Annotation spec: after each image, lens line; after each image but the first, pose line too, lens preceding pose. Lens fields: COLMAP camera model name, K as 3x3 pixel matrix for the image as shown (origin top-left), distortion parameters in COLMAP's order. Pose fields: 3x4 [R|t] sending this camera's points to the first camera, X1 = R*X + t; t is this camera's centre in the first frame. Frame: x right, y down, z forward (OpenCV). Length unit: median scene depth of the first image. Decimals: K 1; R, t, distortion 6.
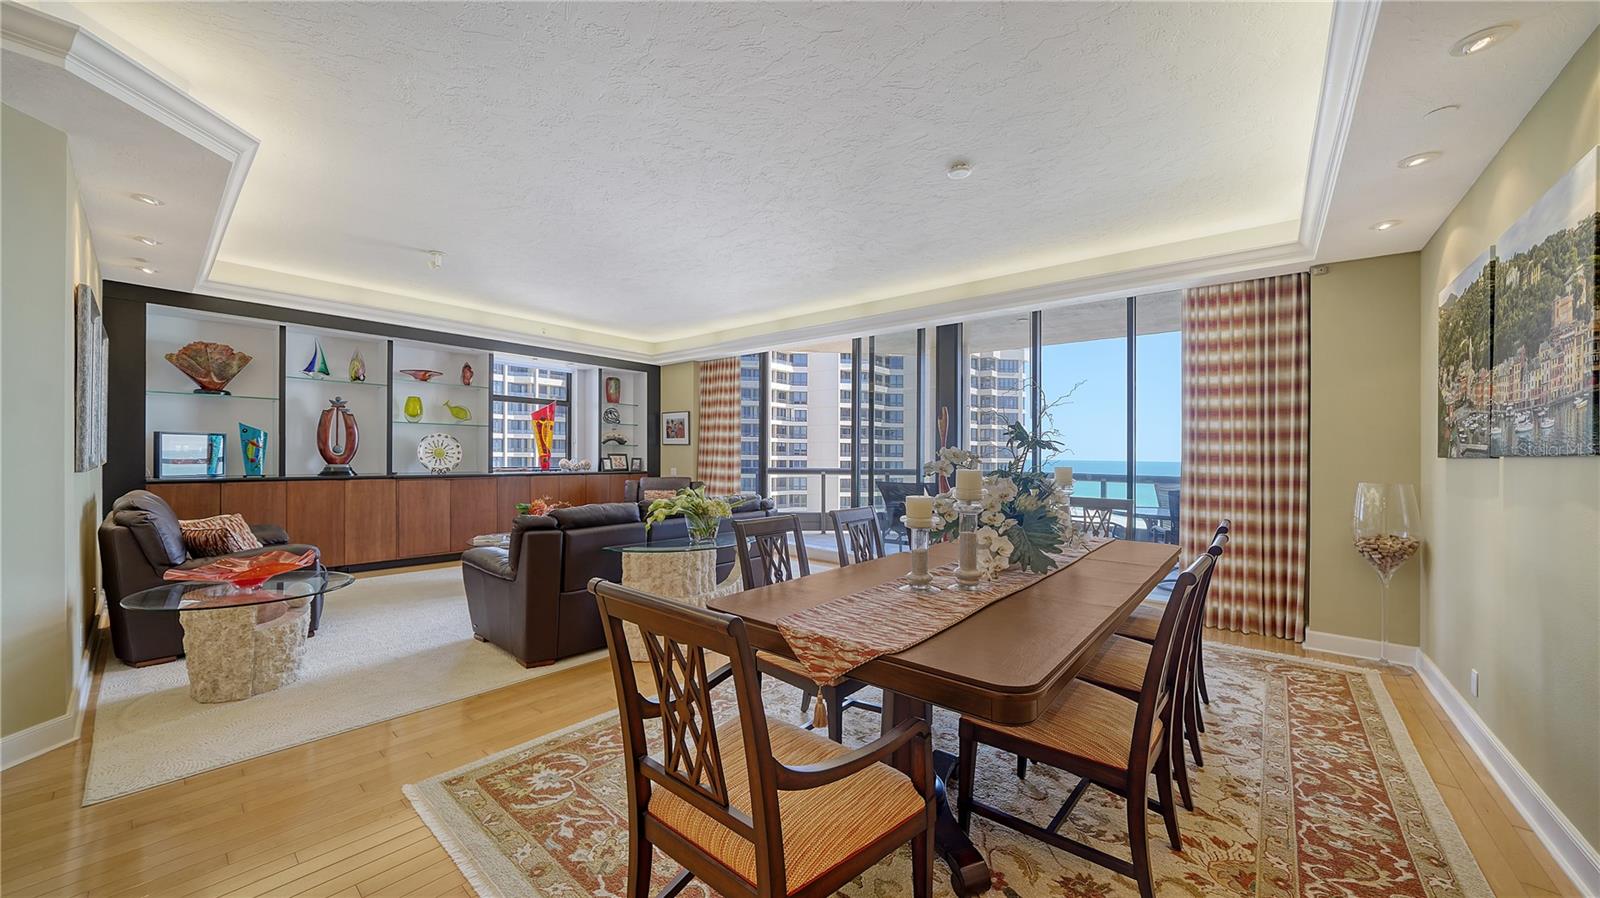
lens RADIAL K [[554.2, 0, 800.2], [0, 554.2, 447.8], [0, 0, 1]] dist [-0.003698, 0.000263]
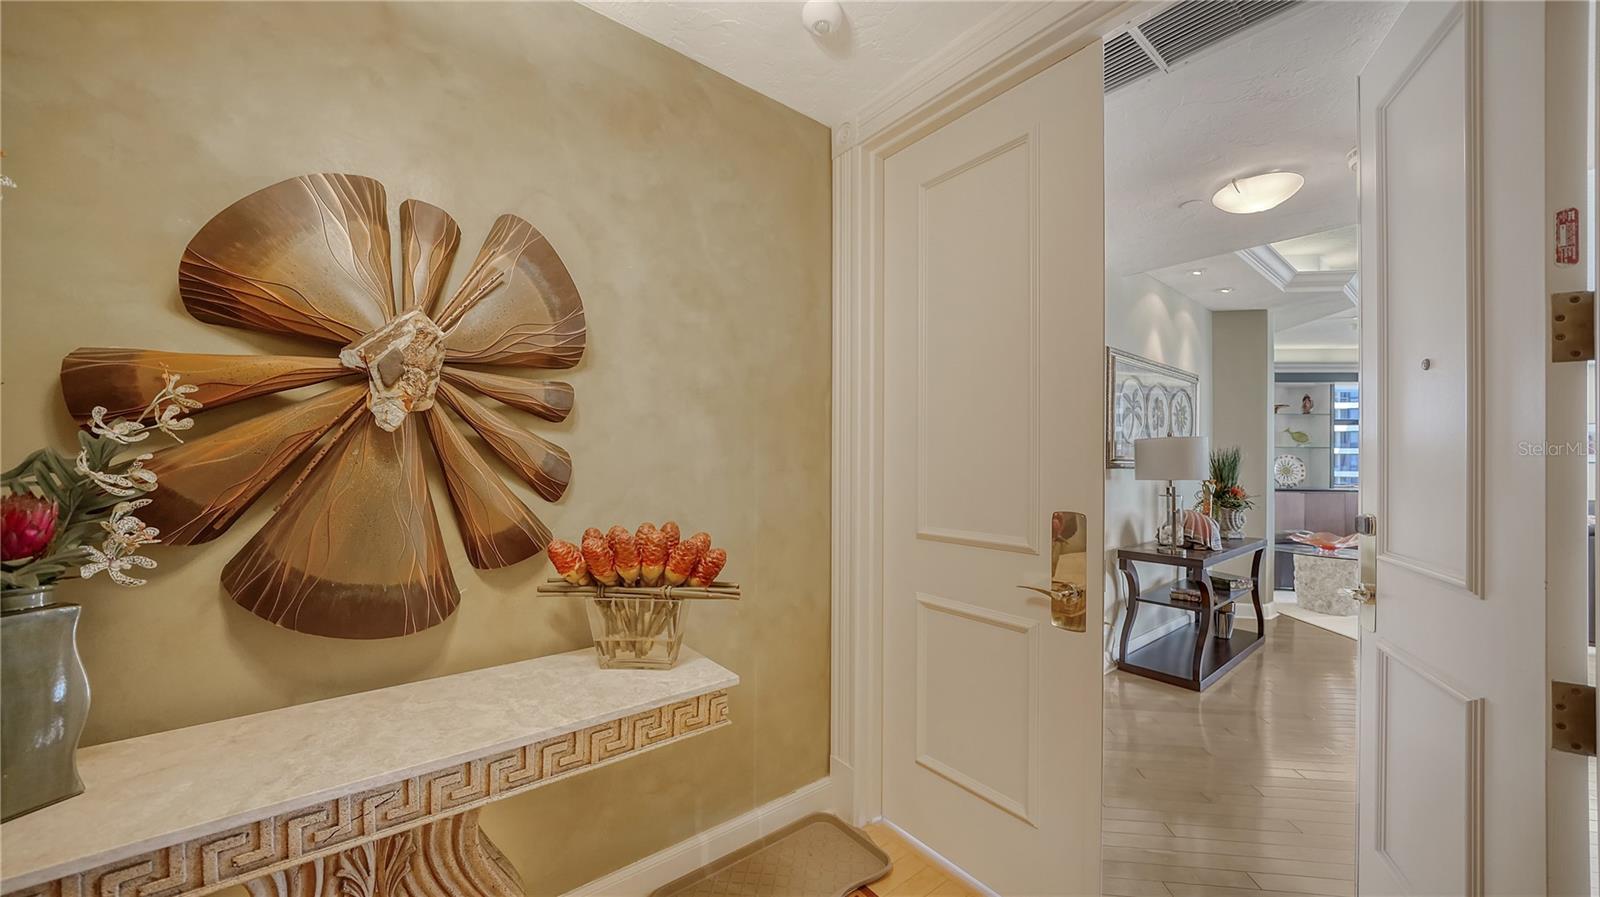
lens RADIAL K [[561.5, 0, 794.0], [0, 561.5, 454.7], [0, 0, 1]] dist [-0.008854, 0.000057]
pose [[0.539768, 0.000966, -0.841813, -0.299842], [-0.008042, 0.999960, -0.004009, -0.018297], [0.841776, 0.008934, 0.539754, -0.882277]]
